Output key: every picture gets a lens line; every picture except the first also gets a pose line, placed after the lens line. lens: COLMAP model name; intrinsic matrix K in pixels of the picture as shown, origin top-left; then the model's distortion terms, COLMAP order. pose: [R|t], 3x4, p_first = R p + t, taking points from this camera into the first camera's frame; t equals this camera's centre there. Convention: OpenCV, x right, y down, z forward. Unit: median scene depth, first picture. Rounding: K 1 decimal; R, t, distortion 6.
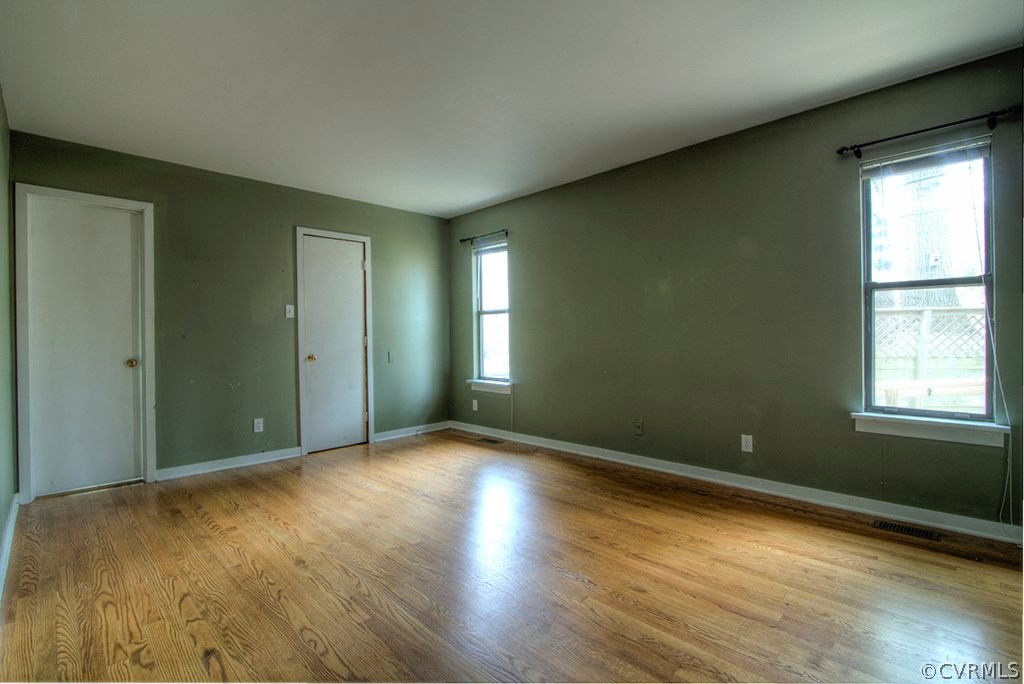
lens RADIAL K [[468.0, 0, 508.0], [0, 468.0, 339.4], [0, 0, 1]] dist [-0.023455, 0.002151]
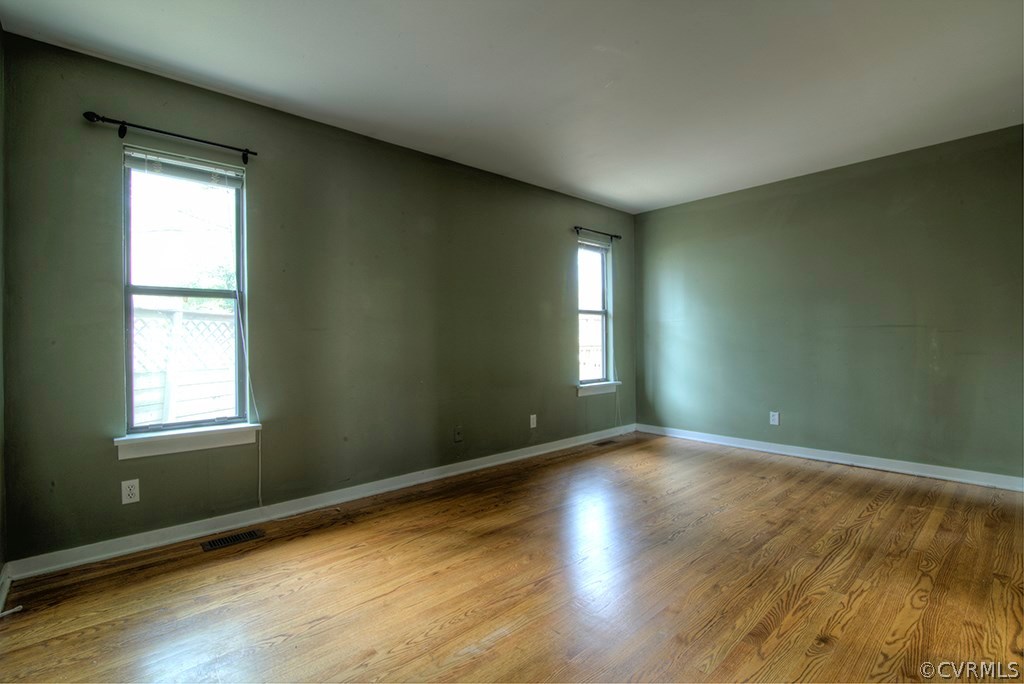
lens RADIAL K [[468.0, 0, 512.7], [0, 468.0, 338.5], [0, 0, 1]] dist [-0.023455, 0.002151]
pose [[0.044606, 0.004461, 0.998995, -0.748642], [0.007490, 0.999960, -0.004800, -0.005160], [-0.998977, 0.007697, 0.044571, 0.907194]]
